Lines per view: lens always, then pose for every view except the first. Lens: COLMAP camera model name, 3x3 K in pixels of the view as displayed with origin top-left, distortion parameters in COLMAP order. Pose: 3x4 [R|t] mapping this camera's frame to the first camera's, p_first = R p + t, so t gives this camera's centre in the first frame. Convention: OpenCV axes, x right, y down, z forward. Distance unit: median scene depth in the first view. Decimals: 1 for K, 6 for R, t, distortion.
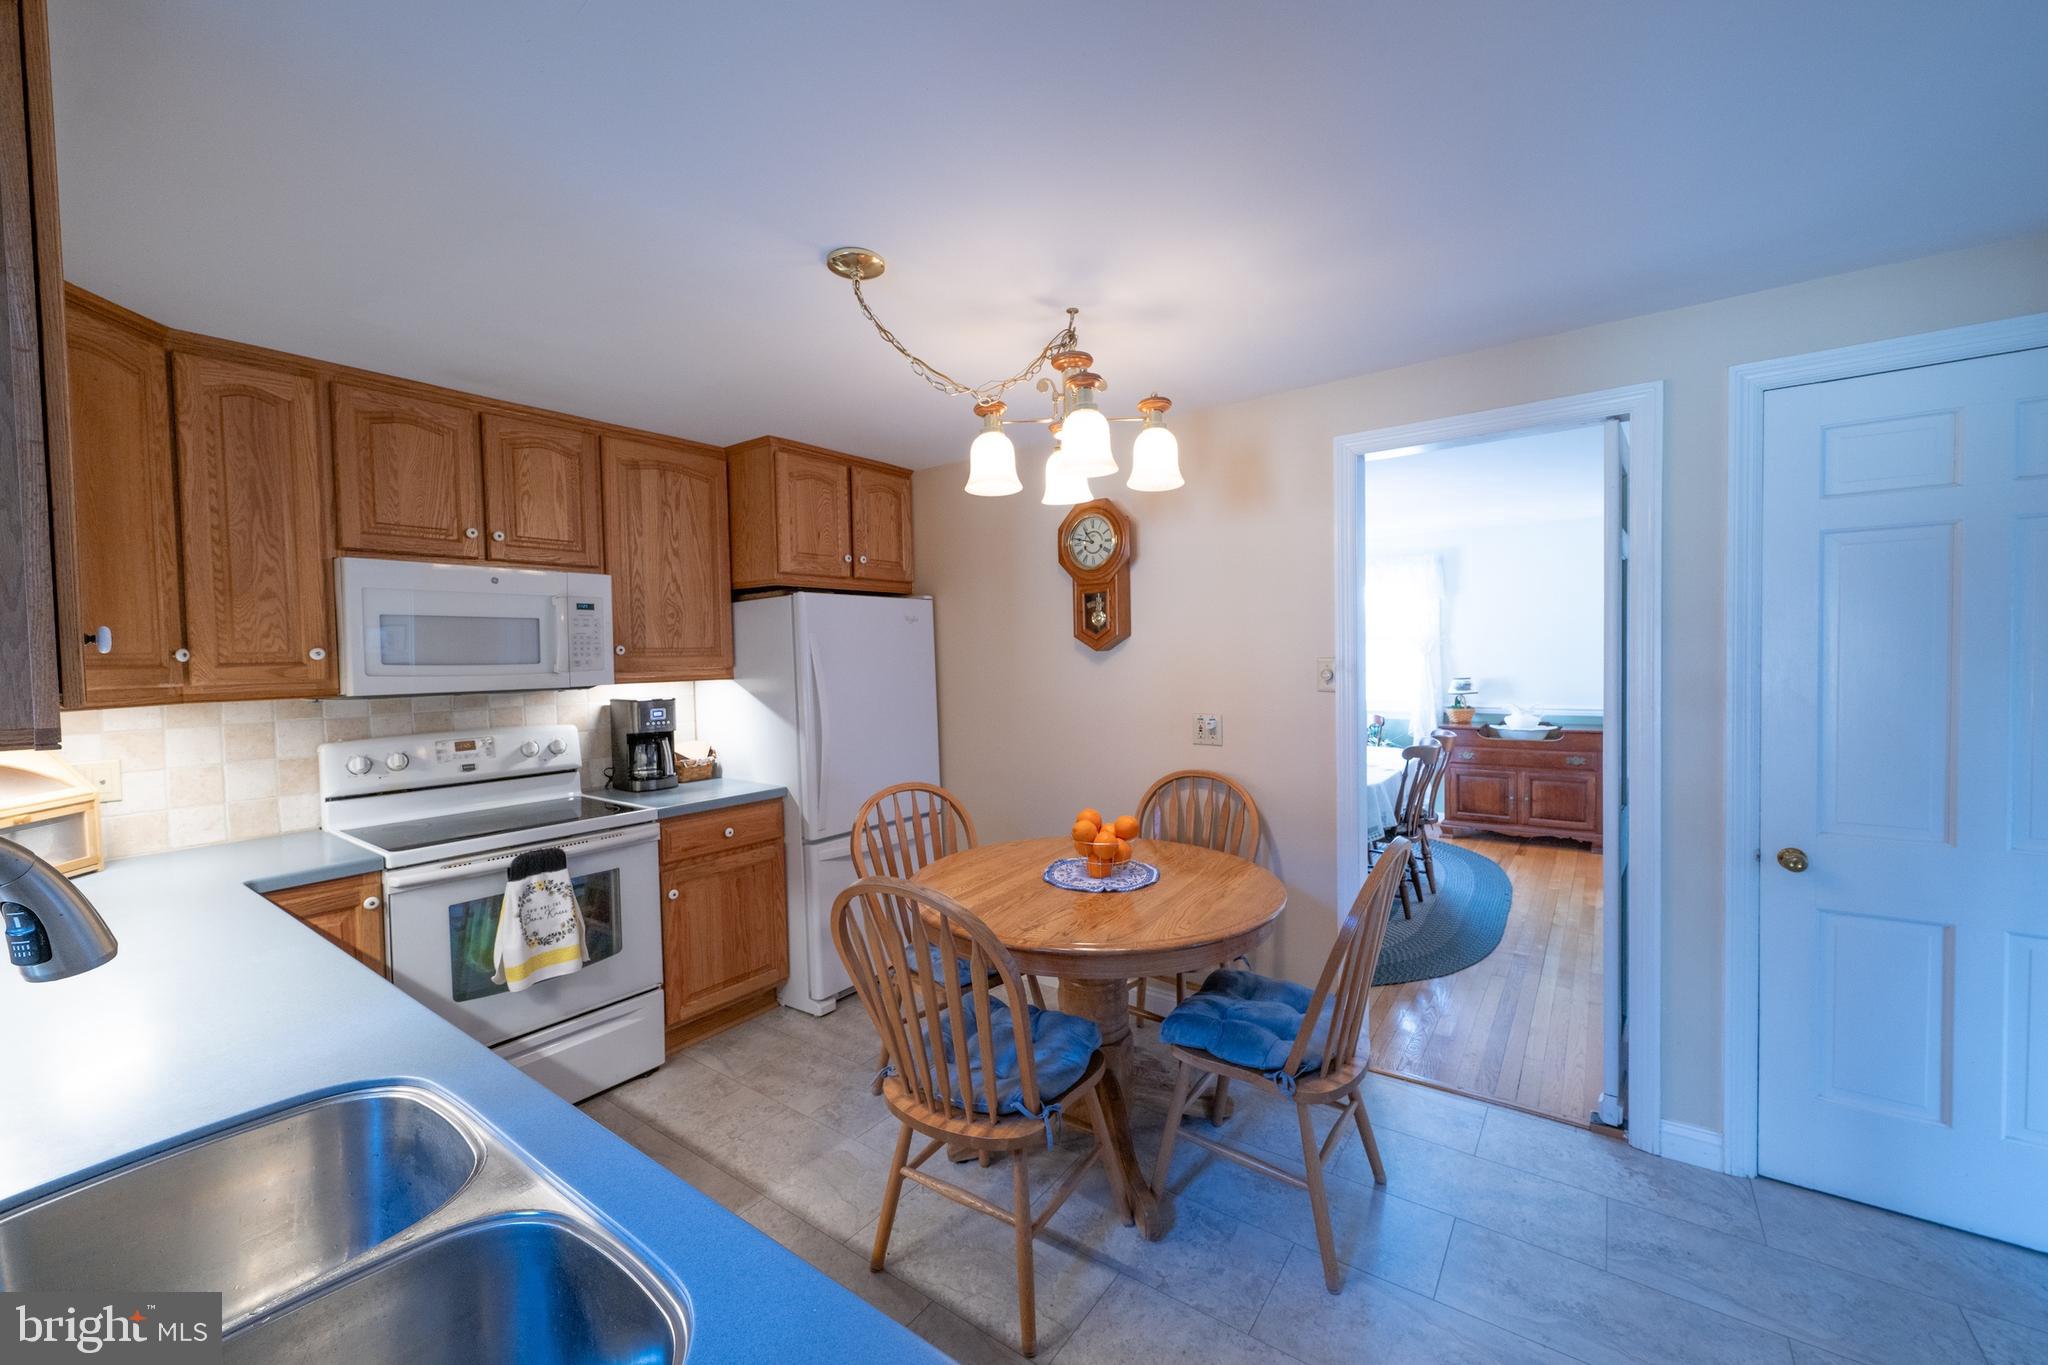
lens RADIAL K [[805.8, 0, 1024.0], [0, 805.8, 682.5], [0, 0, 1]] dist [0.001313, 0.000195]
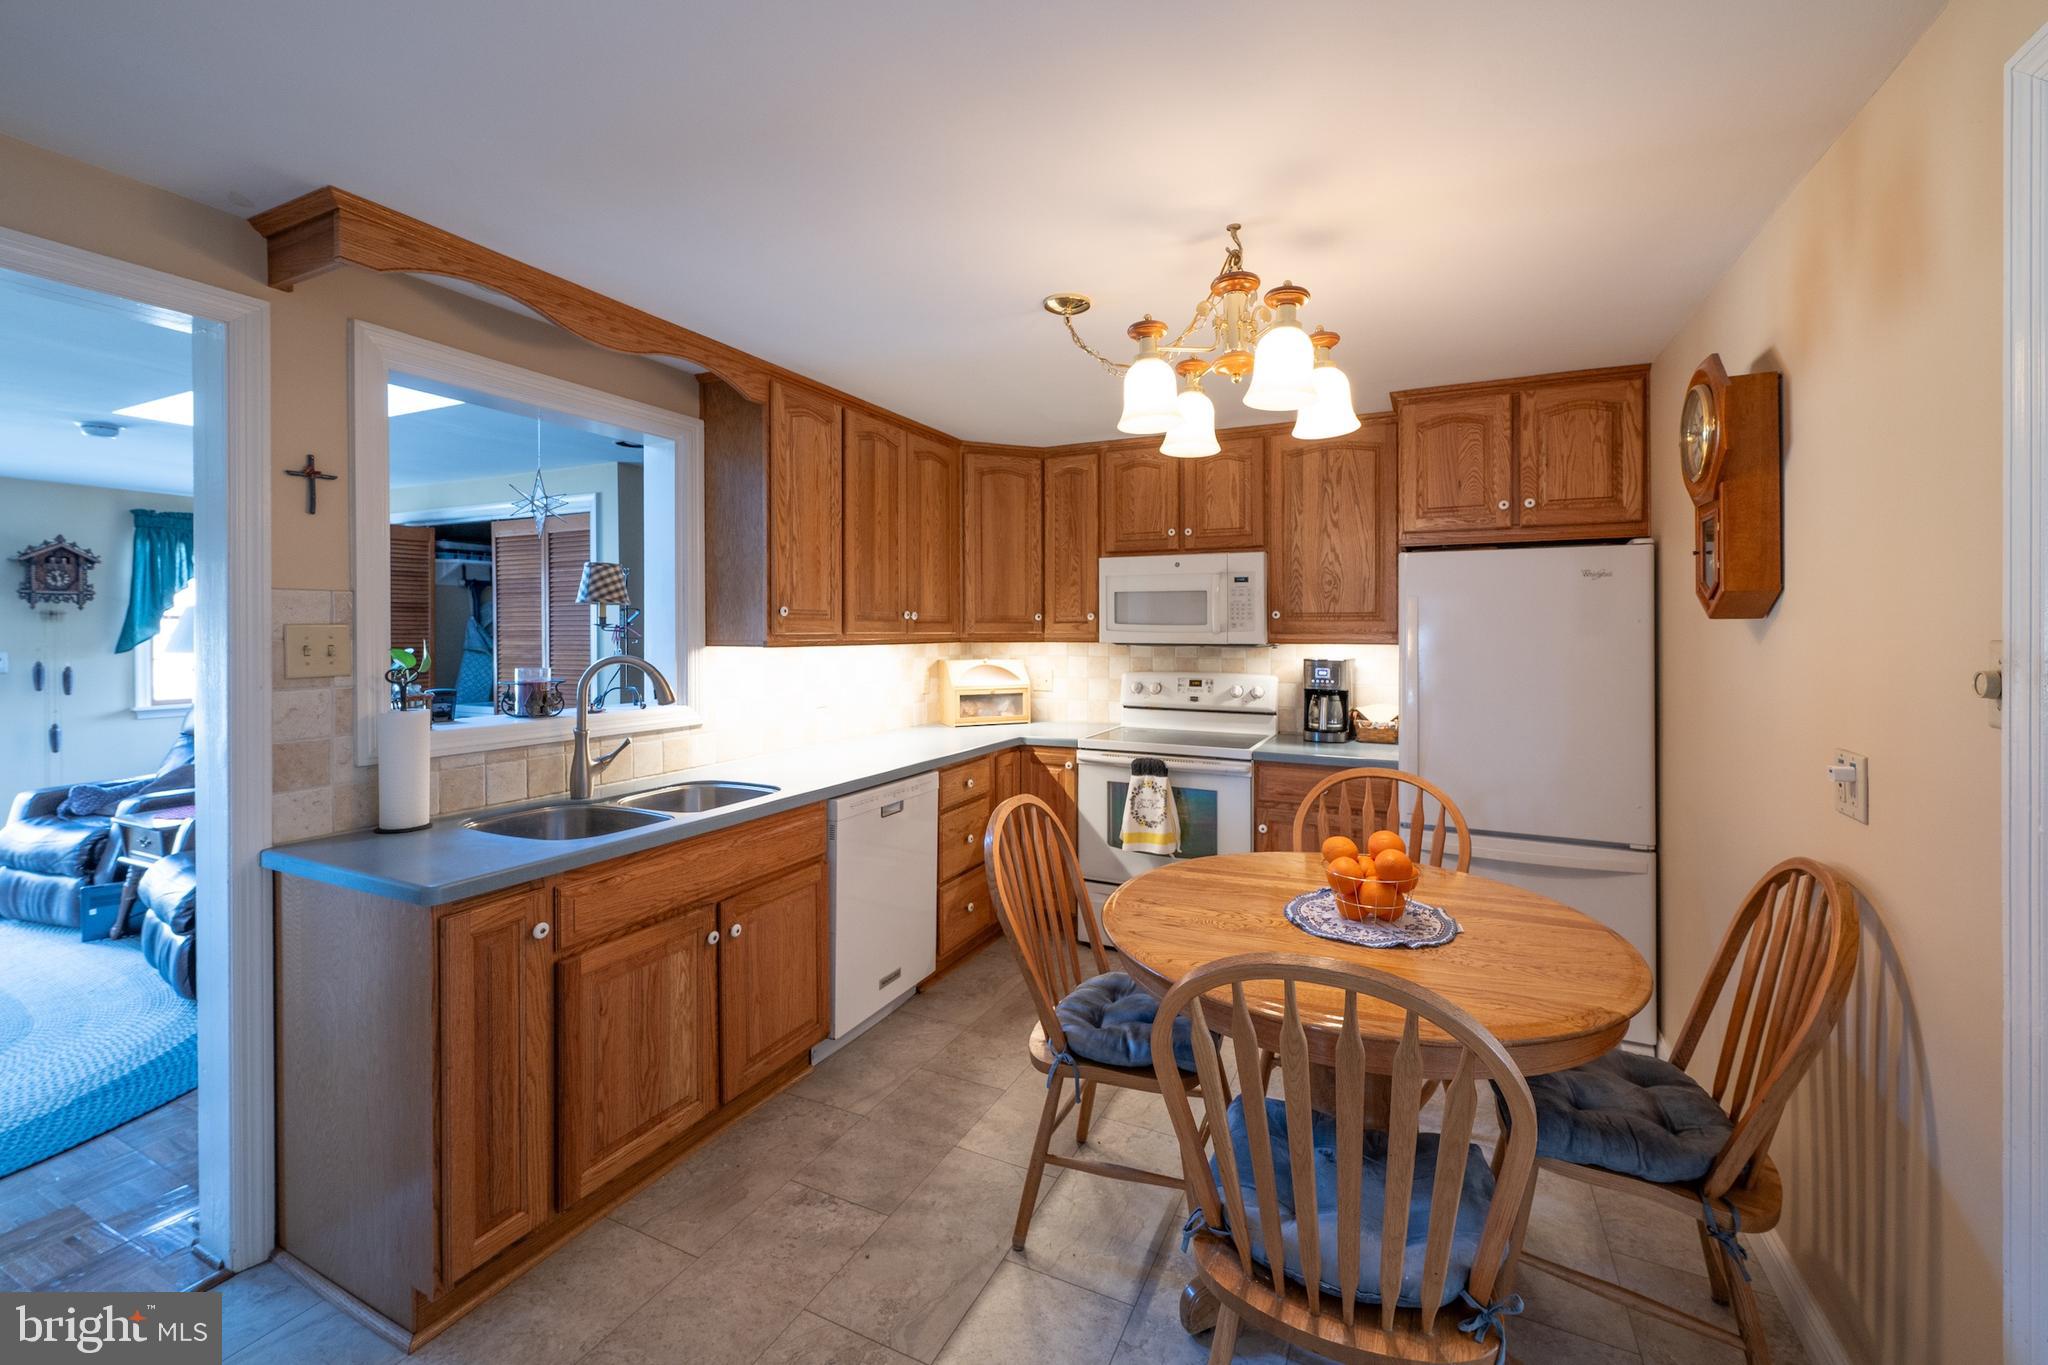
lens RADIAL K [[828.4, 0, 1030.7], [0, 828.4, 636.0], [0, 0, 1]] dist [0.001600, 0.000284]
pose [[0.182909, 0.029179, -0.982697, 0.652801], [-0.041101, 0.998913, 0.022011, -0.022393], [0.982270, 0.036364, 0.183909, 0.453249]]
